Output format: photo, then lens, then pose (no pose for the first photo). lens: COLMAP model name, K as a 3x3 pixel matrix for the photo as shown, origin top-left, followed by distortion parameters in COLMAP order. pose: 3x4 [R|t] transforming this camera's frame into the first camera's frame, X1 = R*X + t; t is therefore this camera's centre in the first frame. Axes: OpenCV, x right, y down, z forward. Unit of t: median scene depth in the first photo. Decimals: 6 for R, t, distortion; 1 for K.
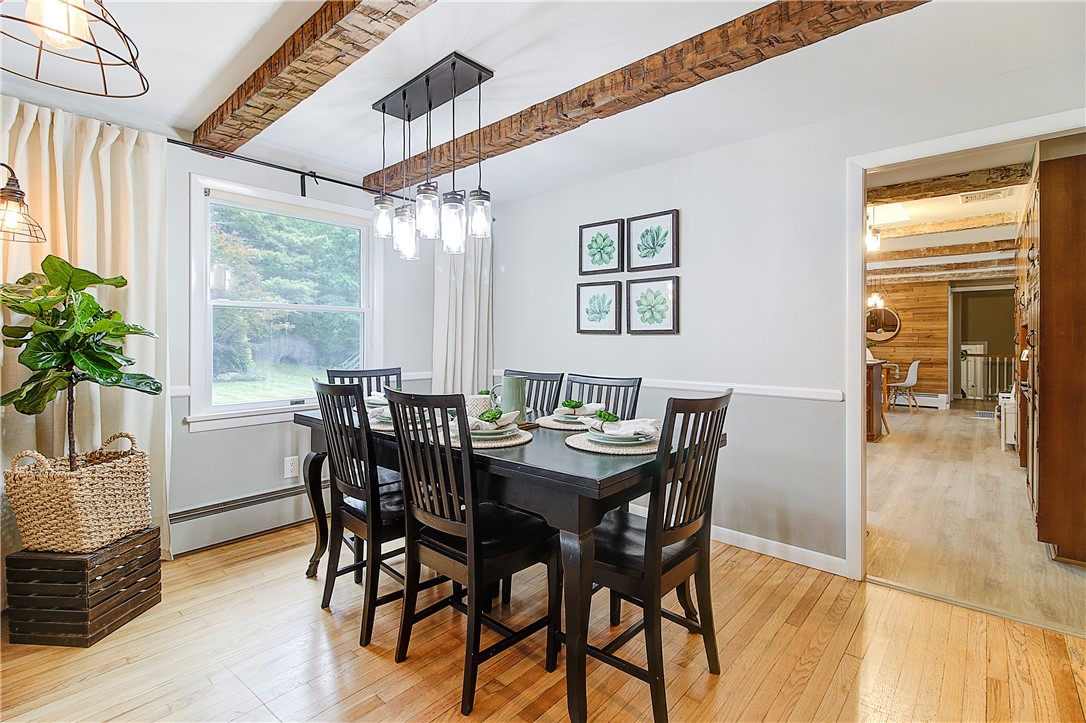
lens RADIAL K [[505.4, 0, 548.4], [0, 505.4, 351.0], [0, 0, 1]] dist [0.000962, -0.000109]
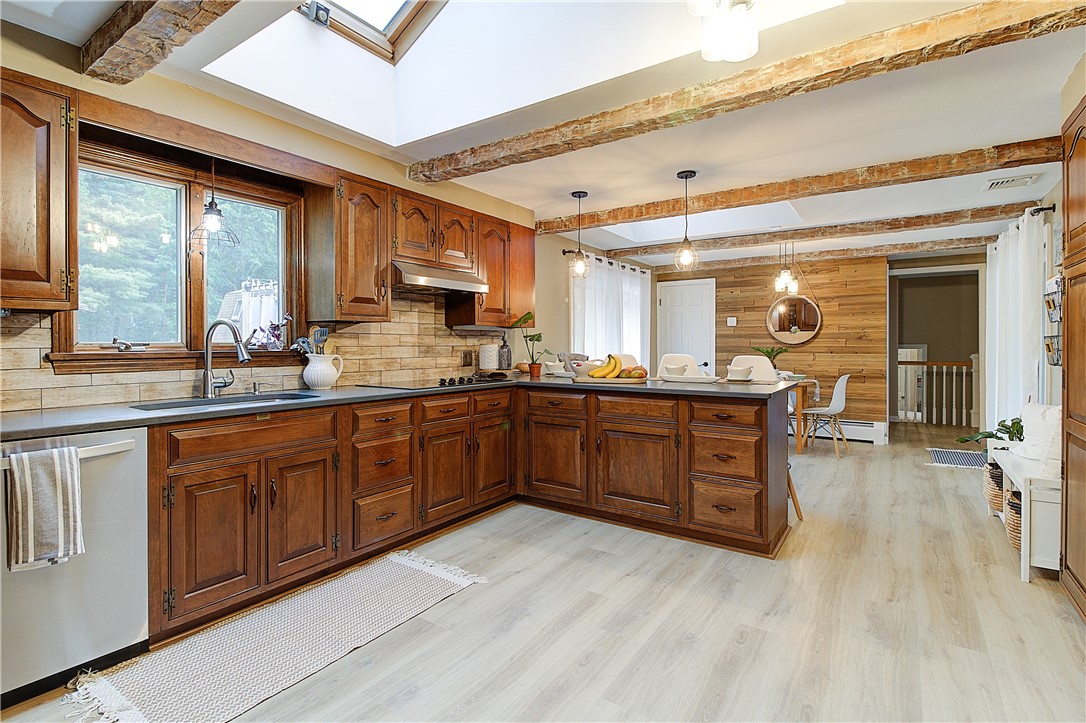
lens RADIAL K [[525.7, 0, 539.7], [0, 525.7, 357.5], [0, 0, 1]] dist [-0.002247, 0.000256]
pose [[0.993412, -0.003205, 0.114553, 0.238056], [0.002773, 0.999988, 0.003927, -0.005705], [-0.114565, -0.003584, 0.993409, 0.341310]]
